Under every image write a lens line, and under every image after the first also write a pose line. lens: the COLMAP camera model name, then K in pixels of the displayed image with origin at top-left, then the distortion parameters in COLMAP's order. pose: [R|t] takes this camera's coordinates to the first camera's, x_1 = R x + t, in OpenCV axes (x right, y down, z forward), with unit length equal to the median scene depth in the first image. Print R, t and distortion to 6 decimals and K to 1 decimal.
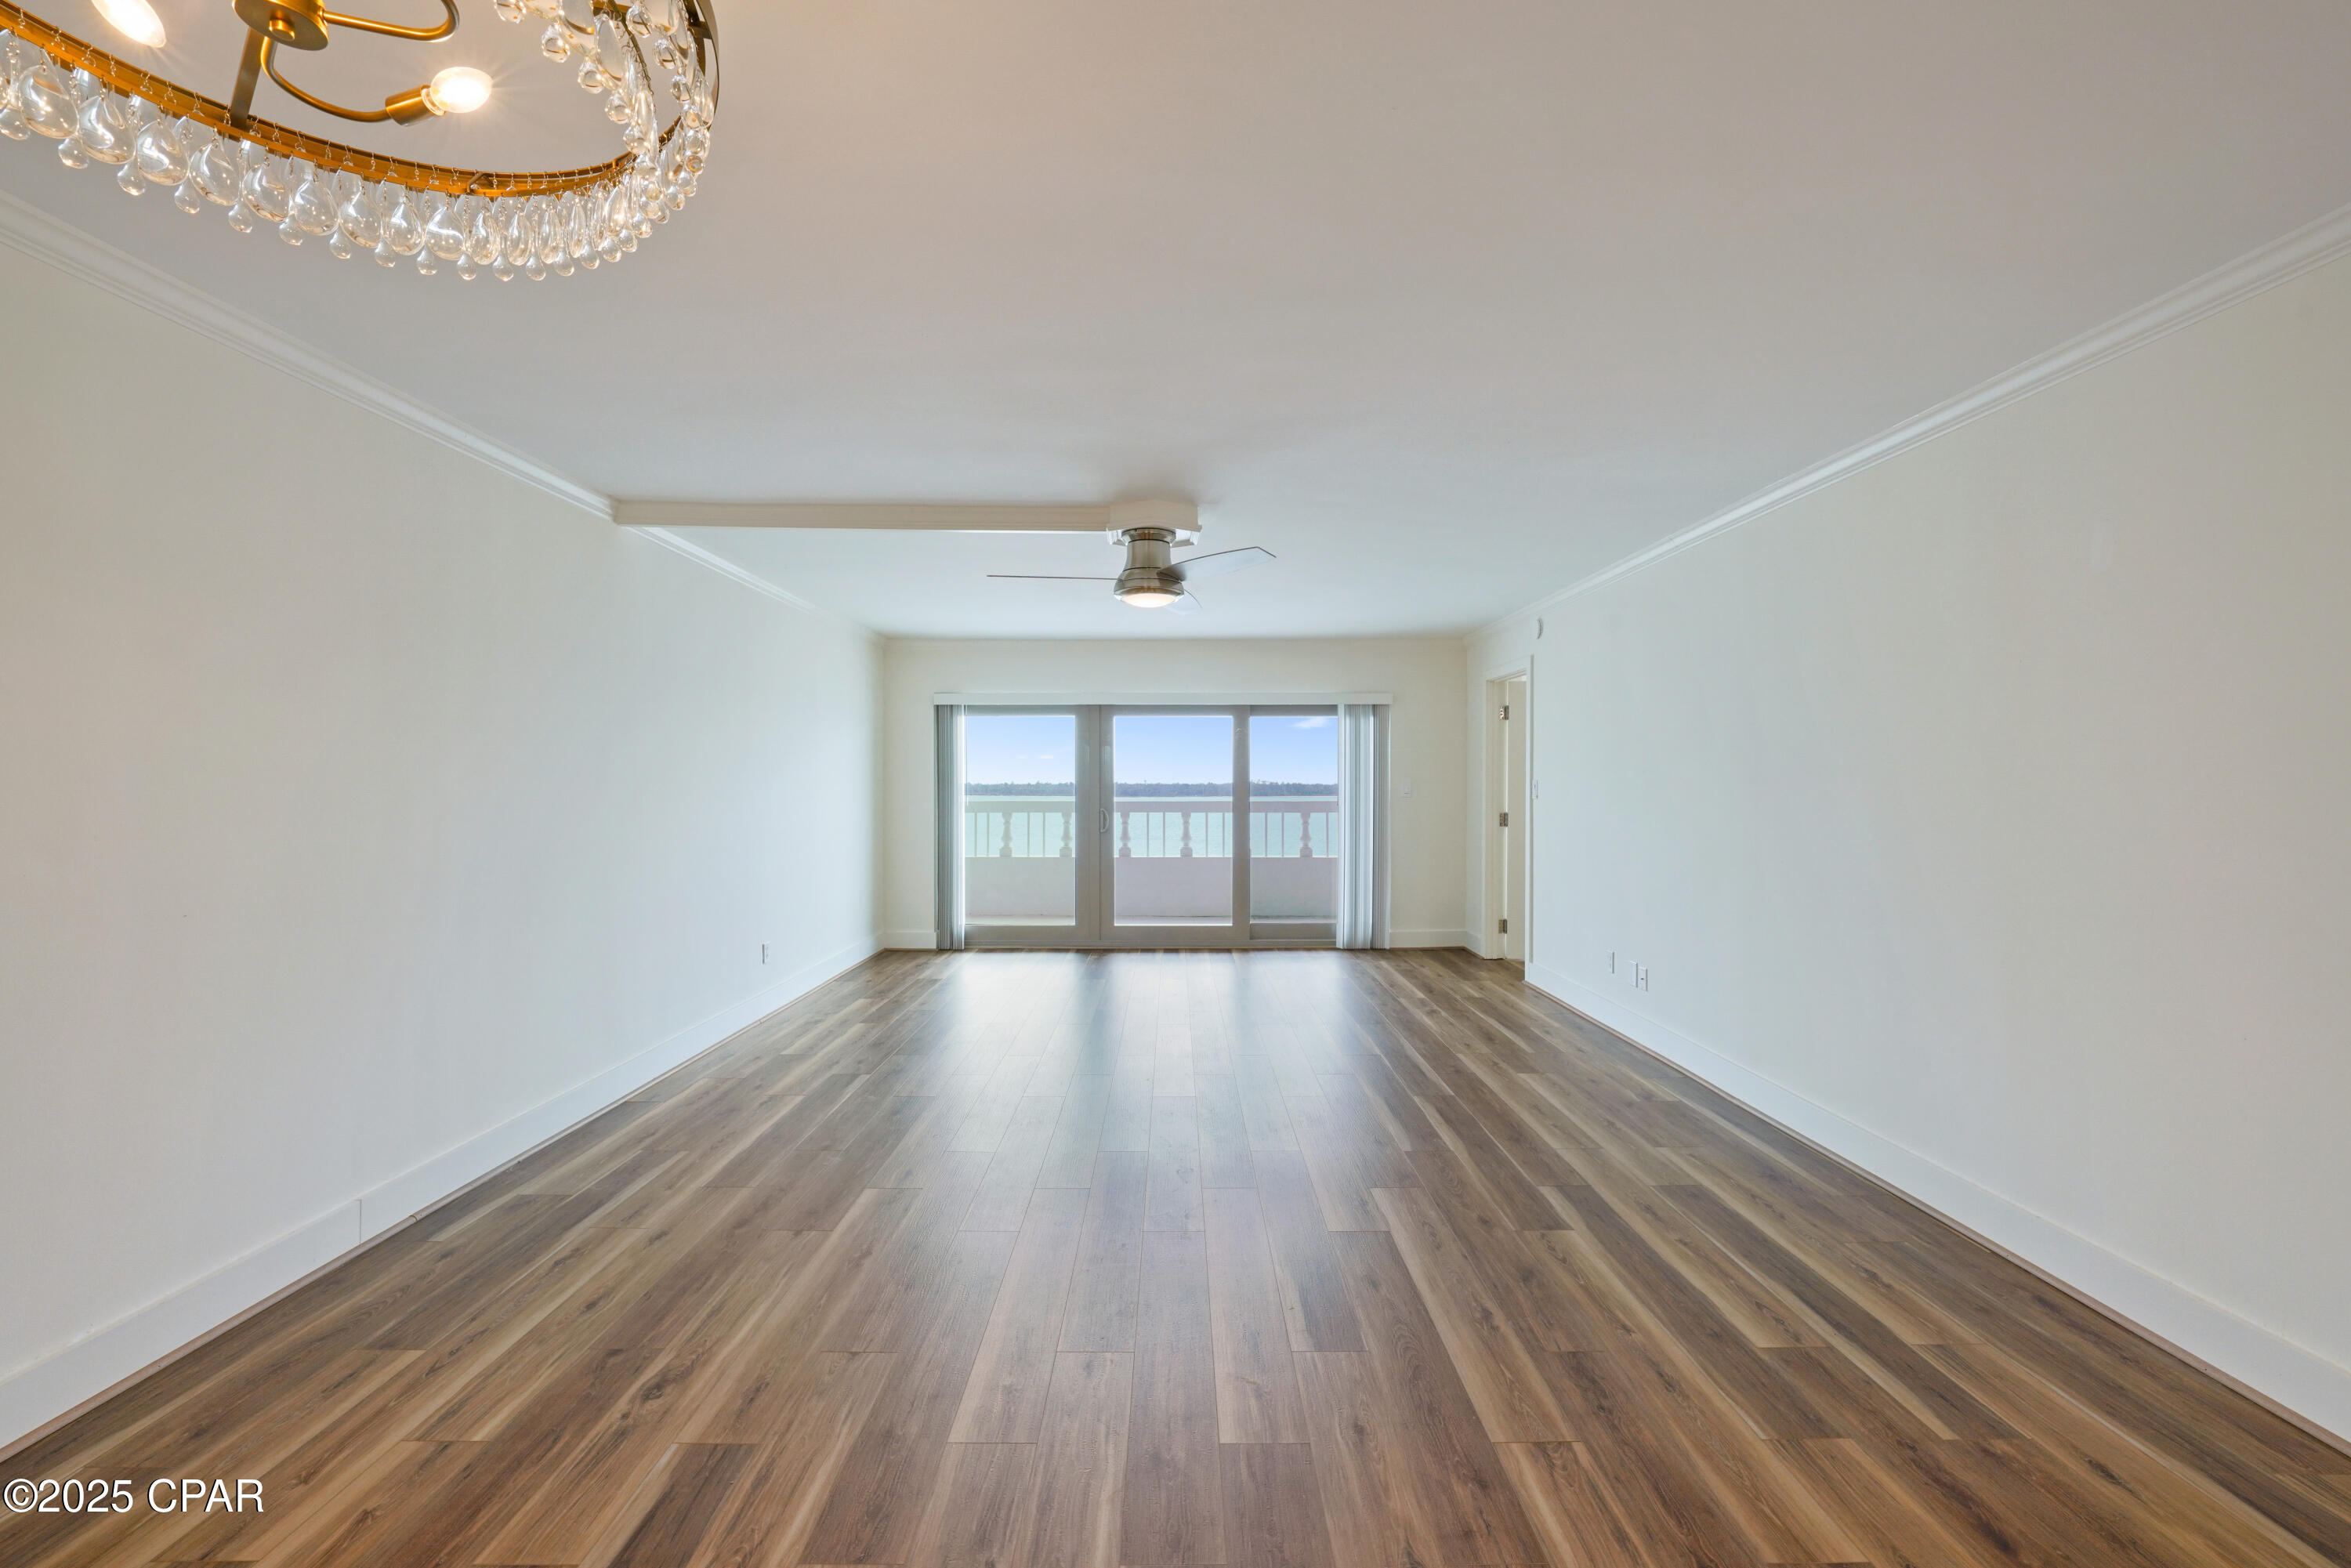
lens RADIAL K [[987.3, 0, 1186.9], [0, 987.3, 792.8], [0, 0, 1]] dist [-0.008047, 0.000812]
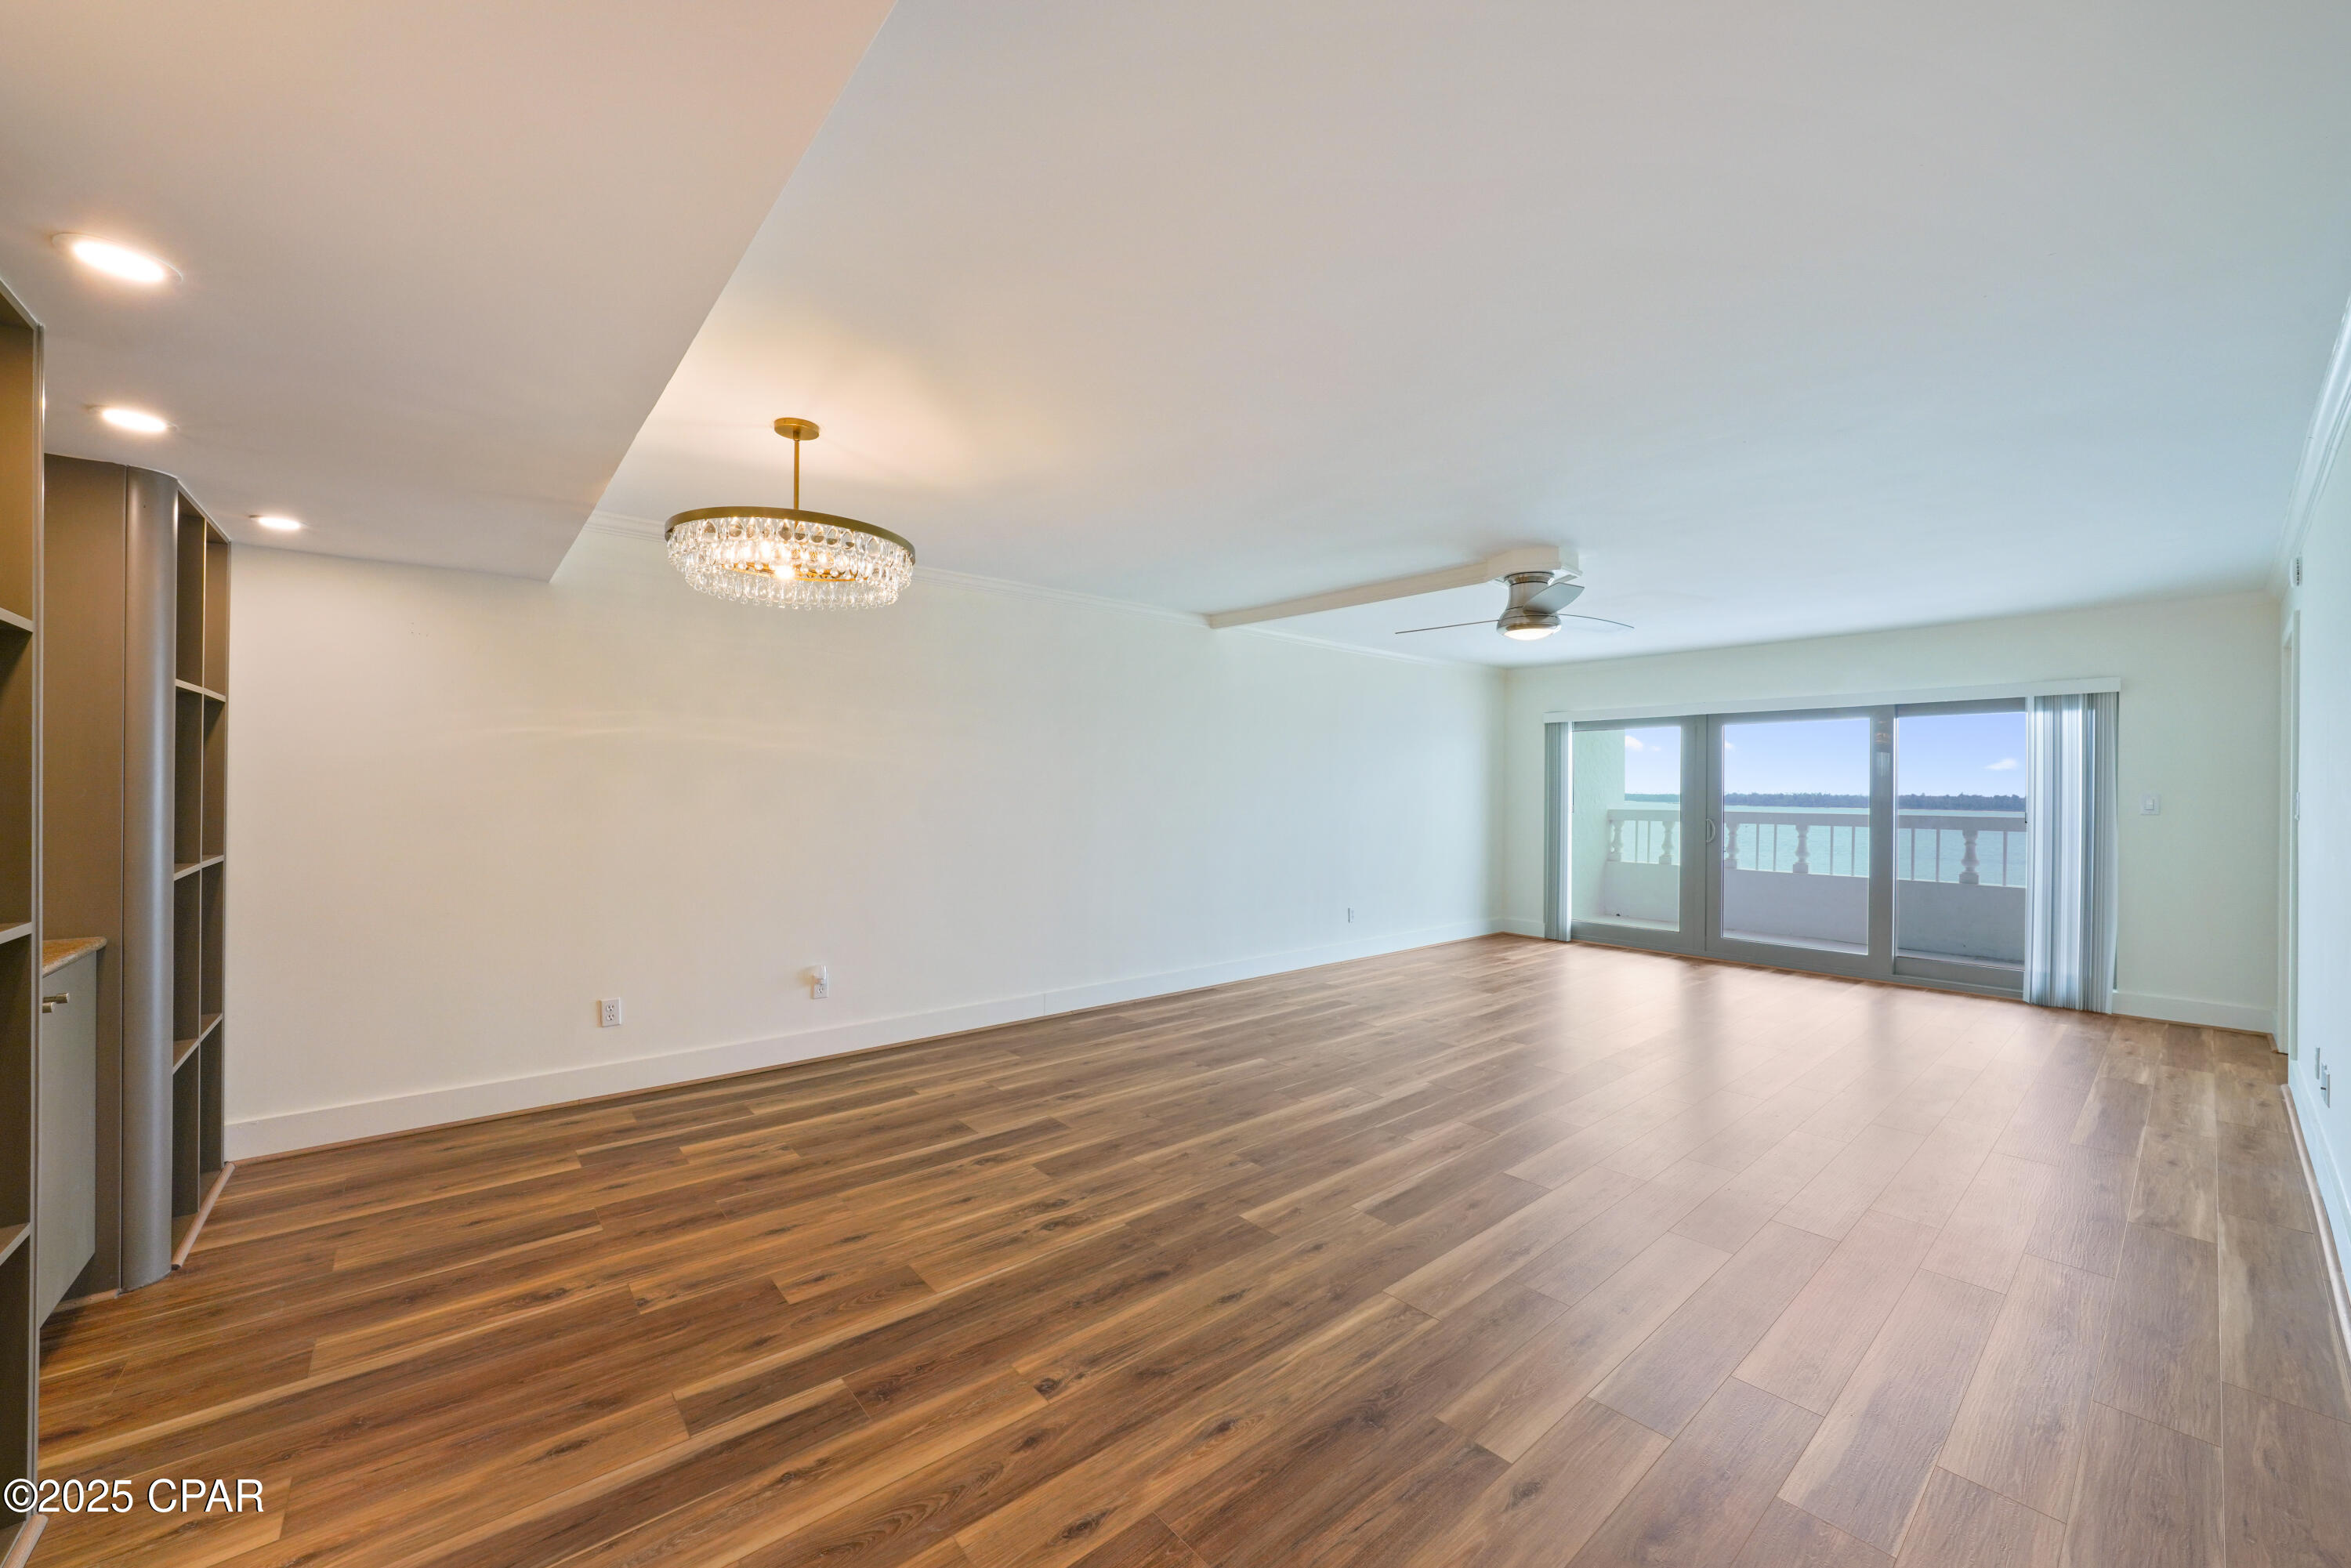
lens RADIAL K [[923.0, 0, 1177.9], [0, 923.0, 789.2], [0, 0, 1]] dist [-0.010289, 0.001421]
pose [[0.632817, 0.004182, -0.774290, 0.306790], [-0.014639, 0.999871, -0.006564, 0.000302], [0.774163, 0.015489, 0.632797, -0.000316]]
